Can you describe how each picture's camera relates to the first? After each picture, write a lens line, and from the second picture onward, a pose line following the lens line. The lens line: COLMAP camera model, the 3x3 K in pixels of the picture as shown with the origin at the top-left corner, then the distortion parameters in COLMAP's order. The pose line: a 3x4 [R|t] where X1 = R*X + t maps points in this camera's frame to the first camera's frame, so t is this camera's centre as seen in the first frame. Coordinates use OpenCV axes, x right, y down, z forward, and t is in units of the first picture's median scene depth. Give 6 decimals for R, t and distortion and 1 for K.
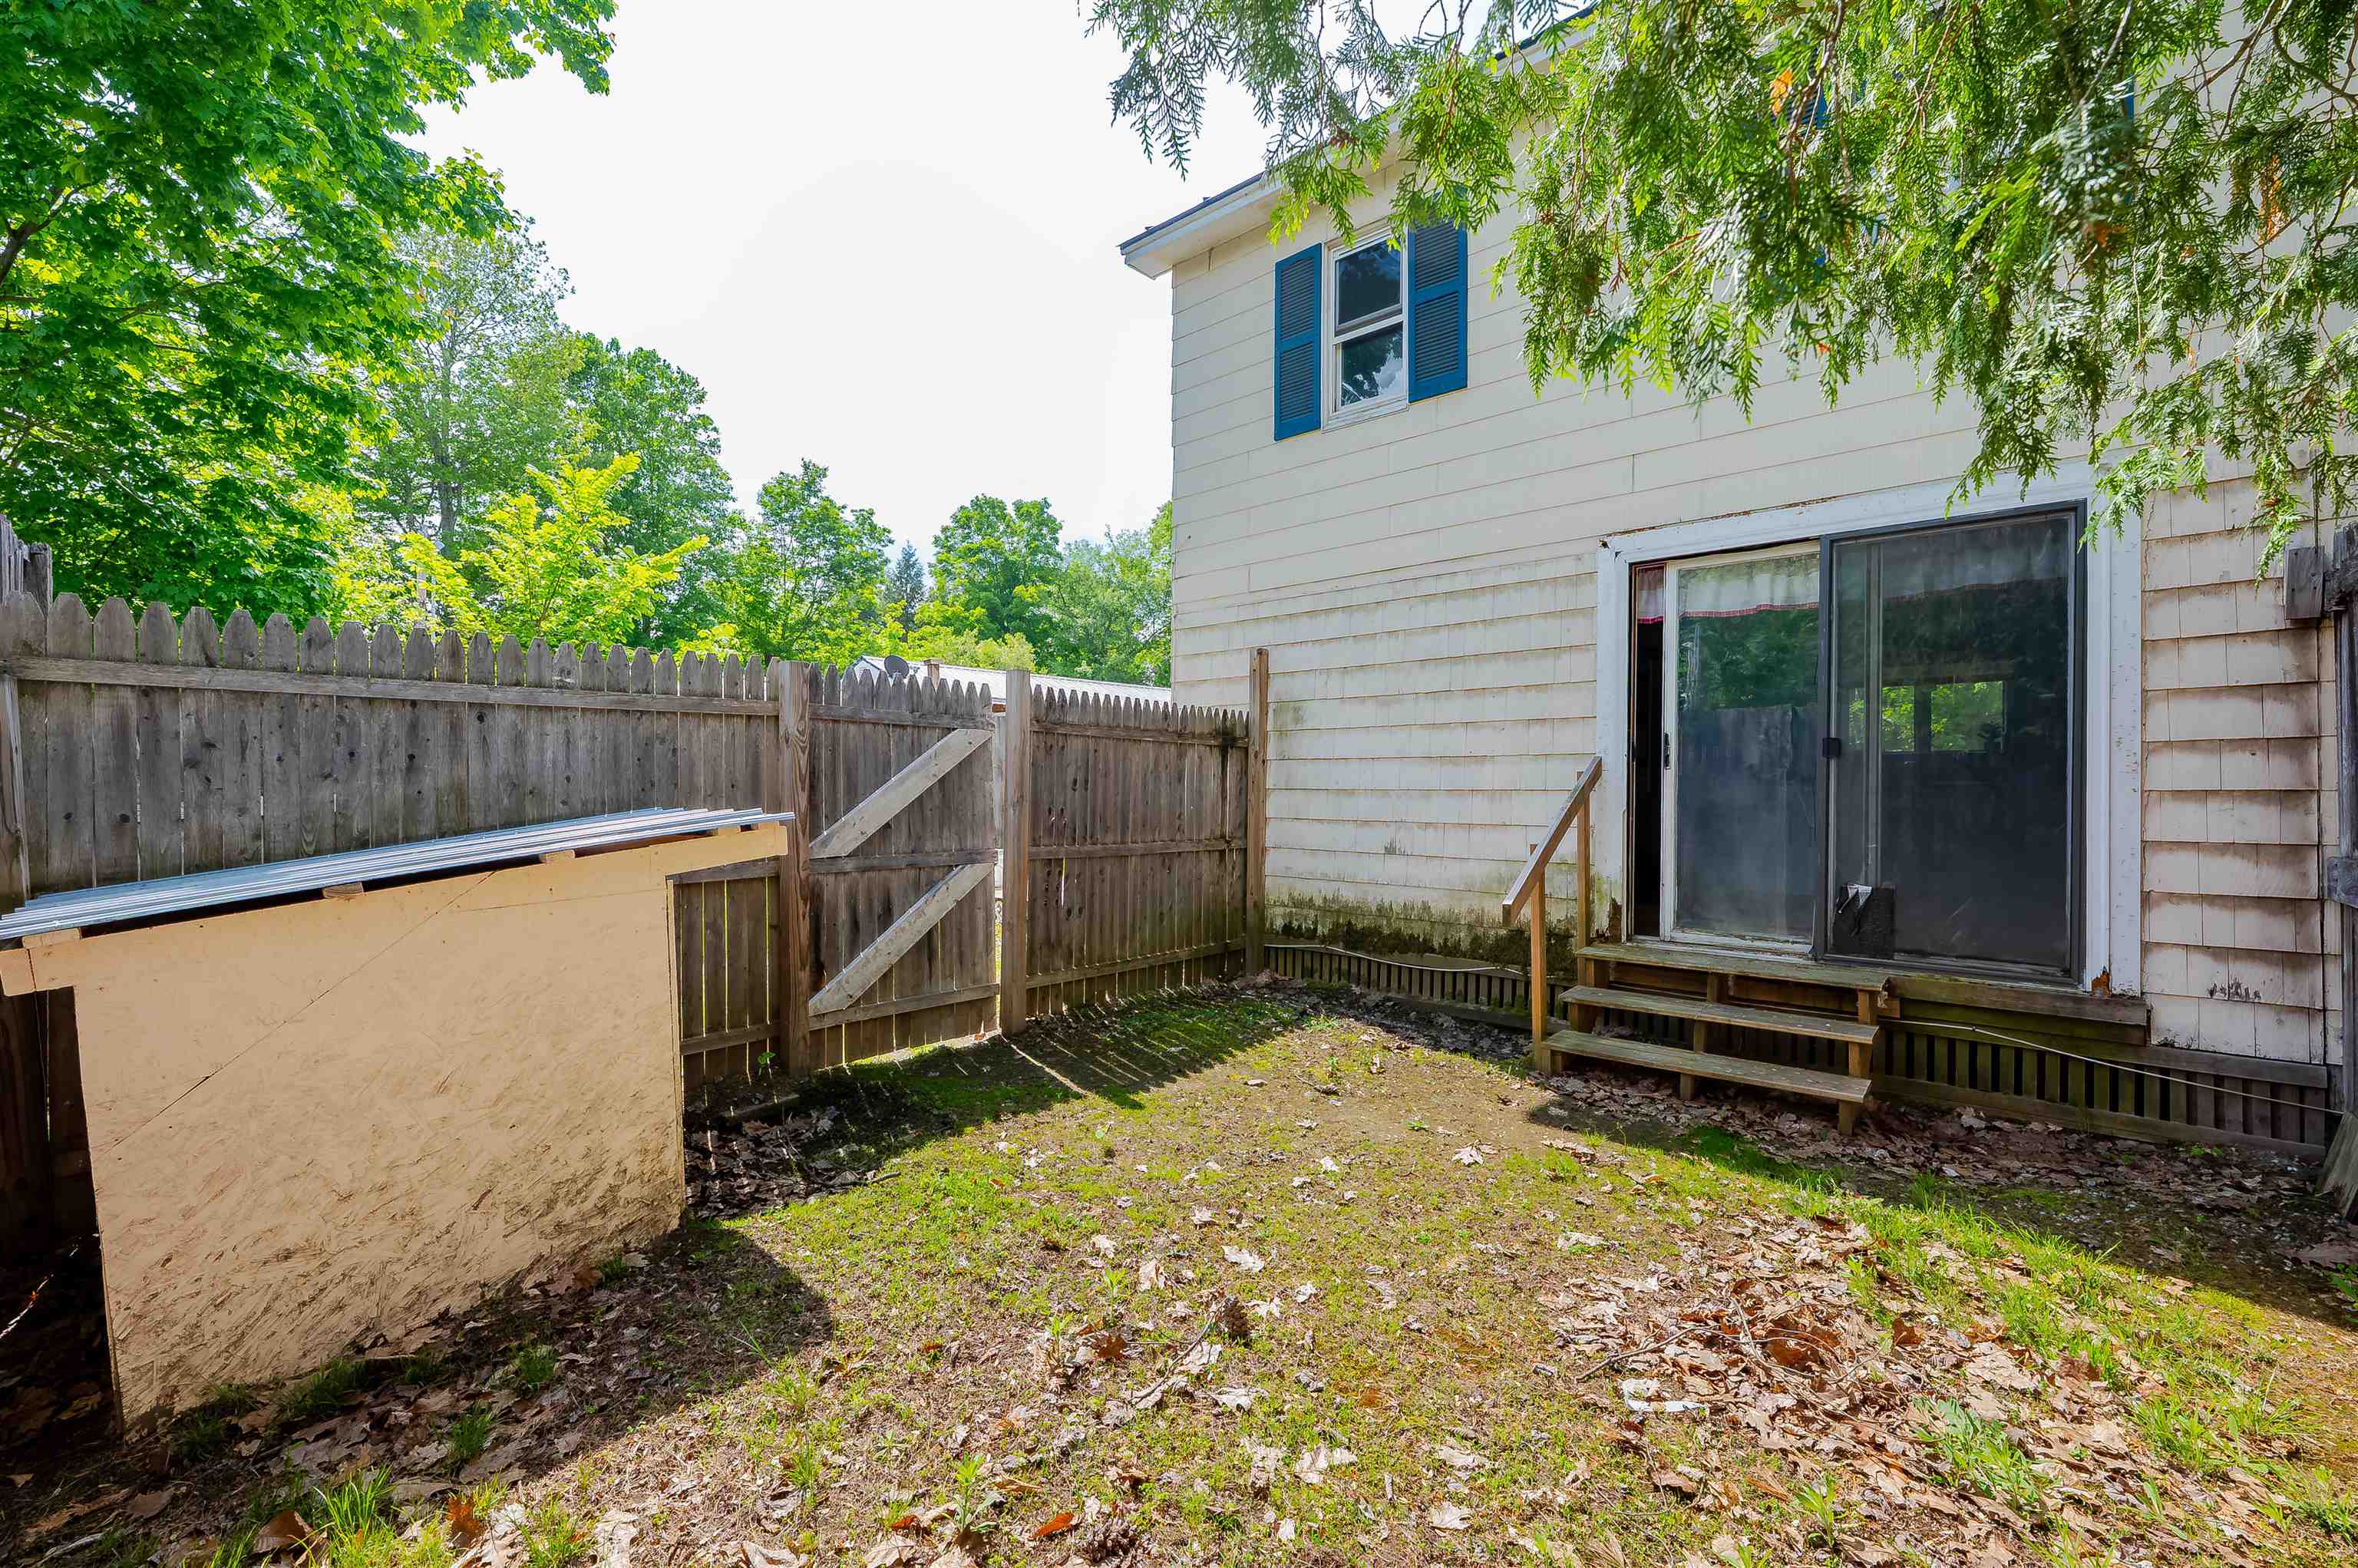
lens RADIAL K [[962.4, 0, 1169.2], [0, 962.4, 792.1], [0, 0, 1]] dist [0.000738, -0.000108]
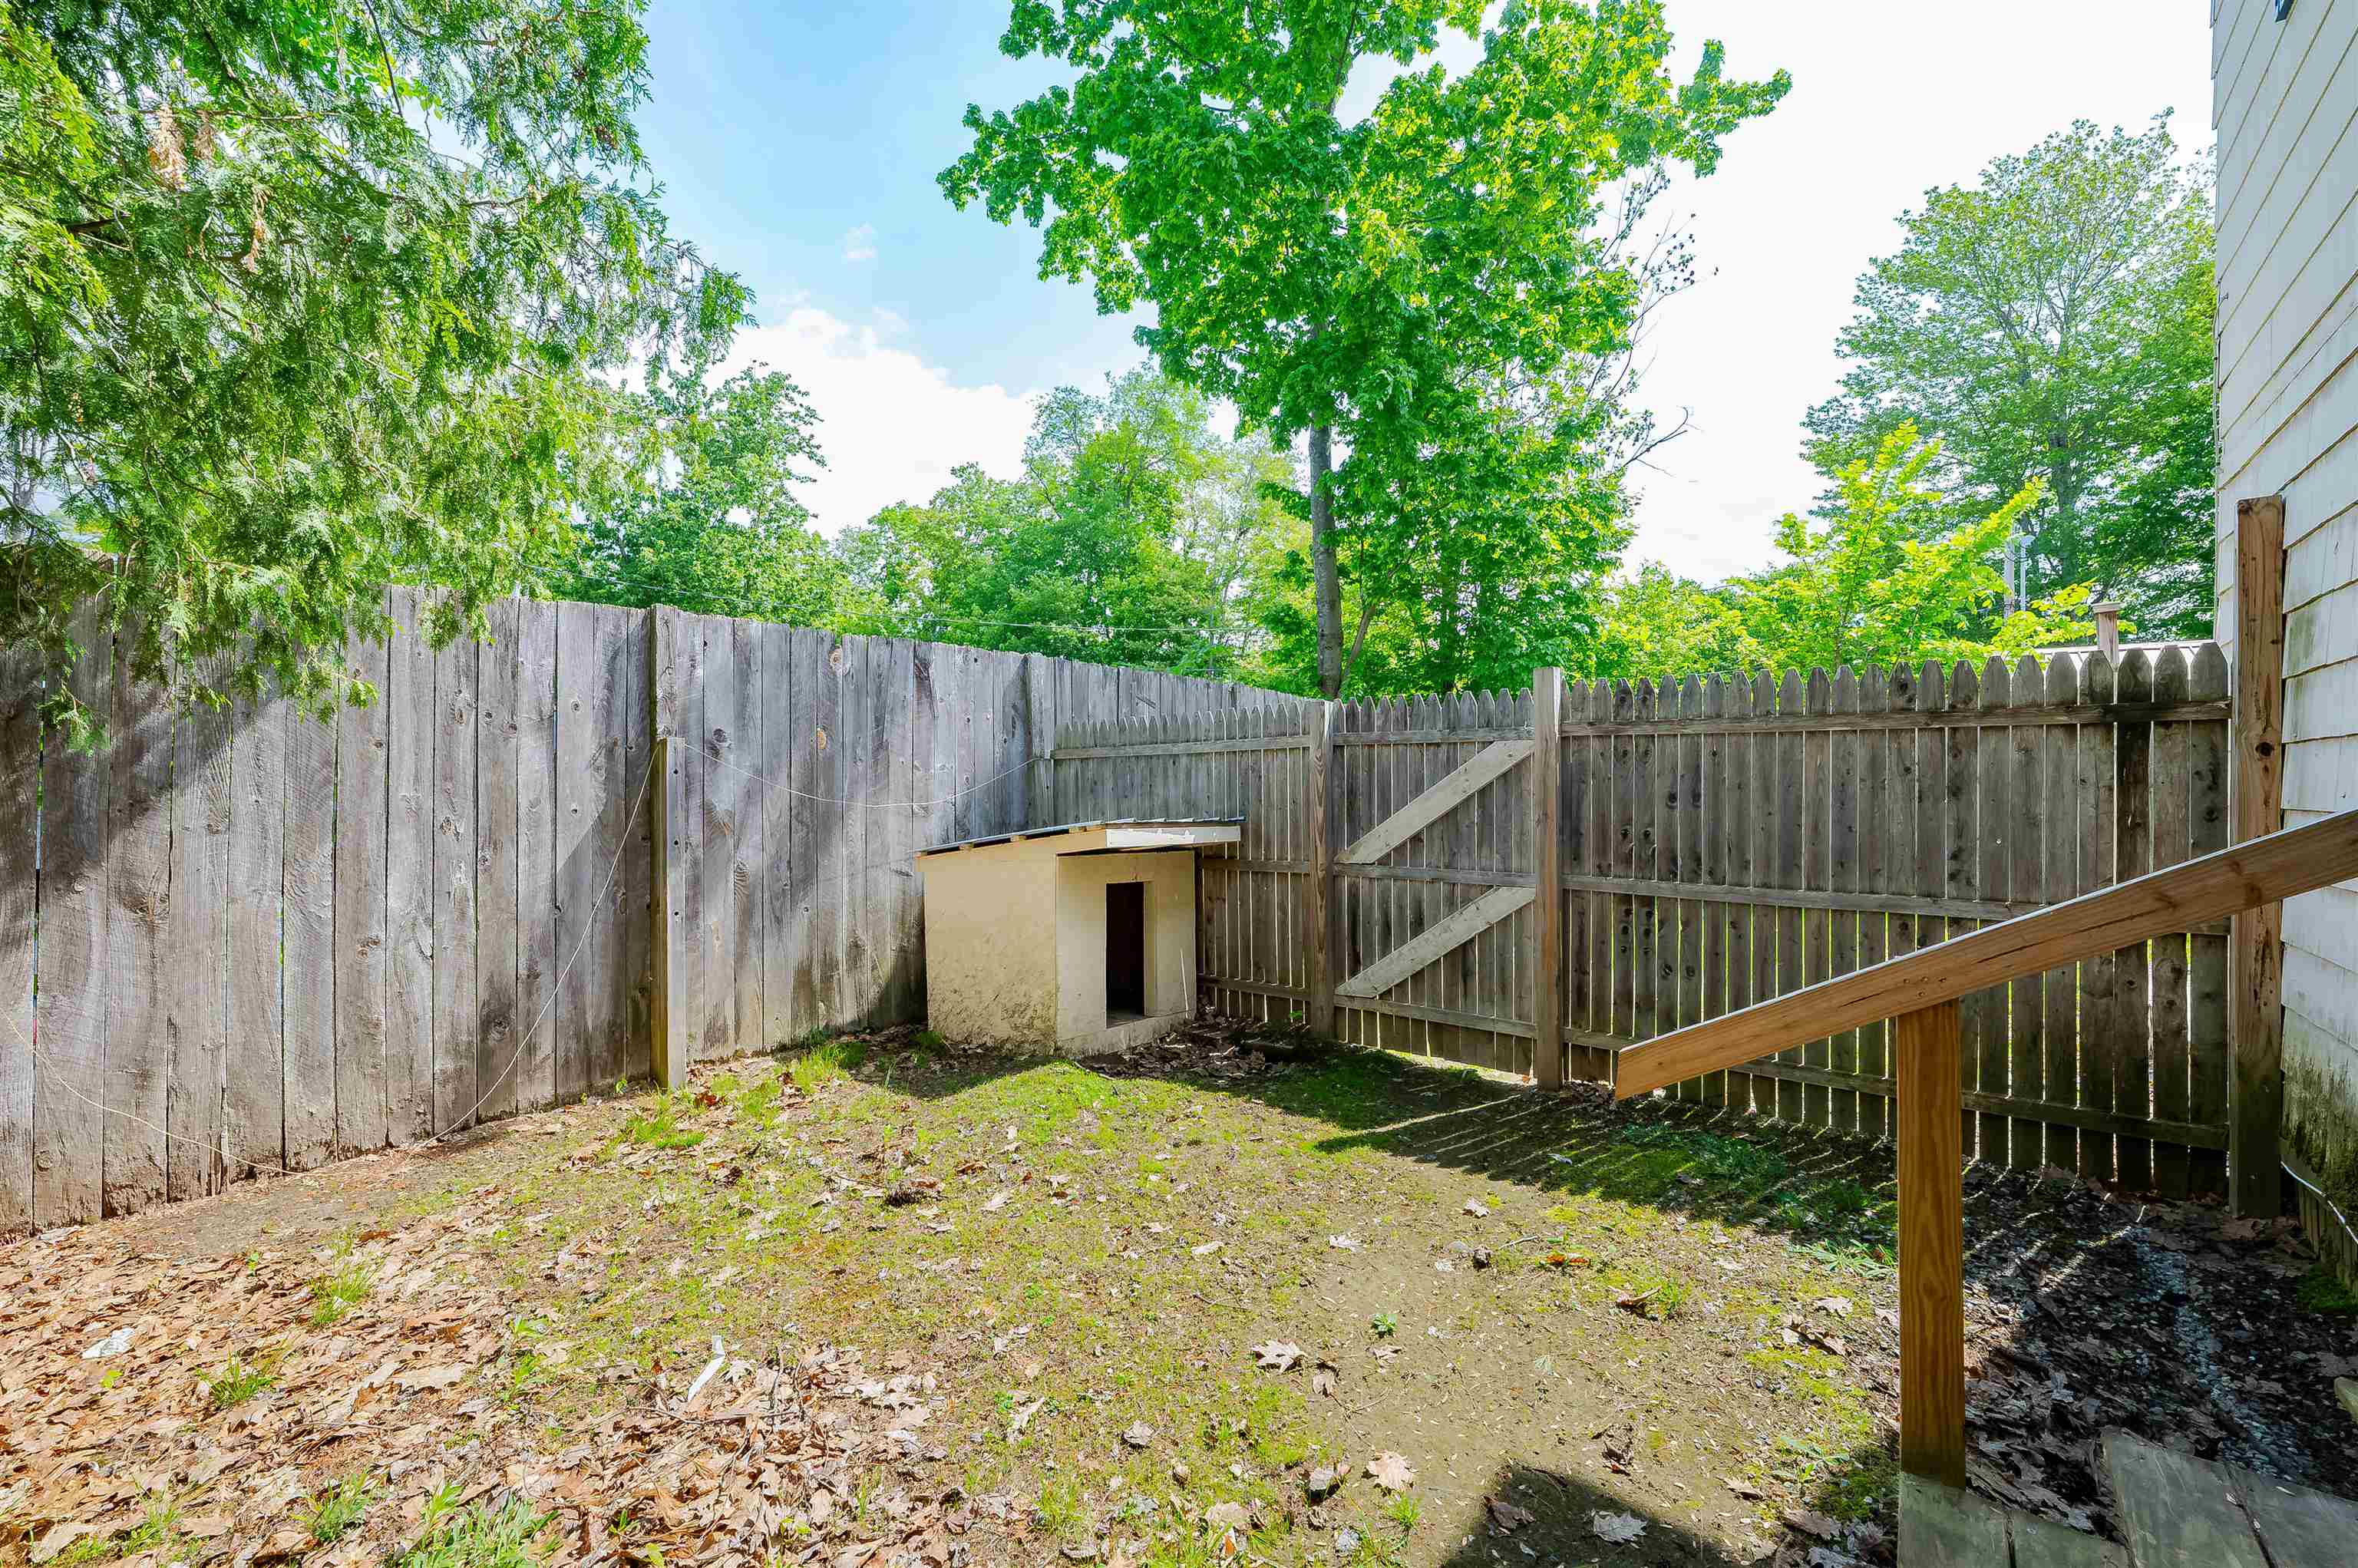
lens RADIAL K [[962.4, 0, 1169.7], [0, 962.4, 789.8], [0, 0, 1]] dist [0.000738, -0.000108]
pose [[0.042723, -0.008781, -0.999048, 0.775877], [-0.002937, 0.999956, -0.008914, -0.009664], [0.999083, 0.003315, 0.042695, 0.701475]]
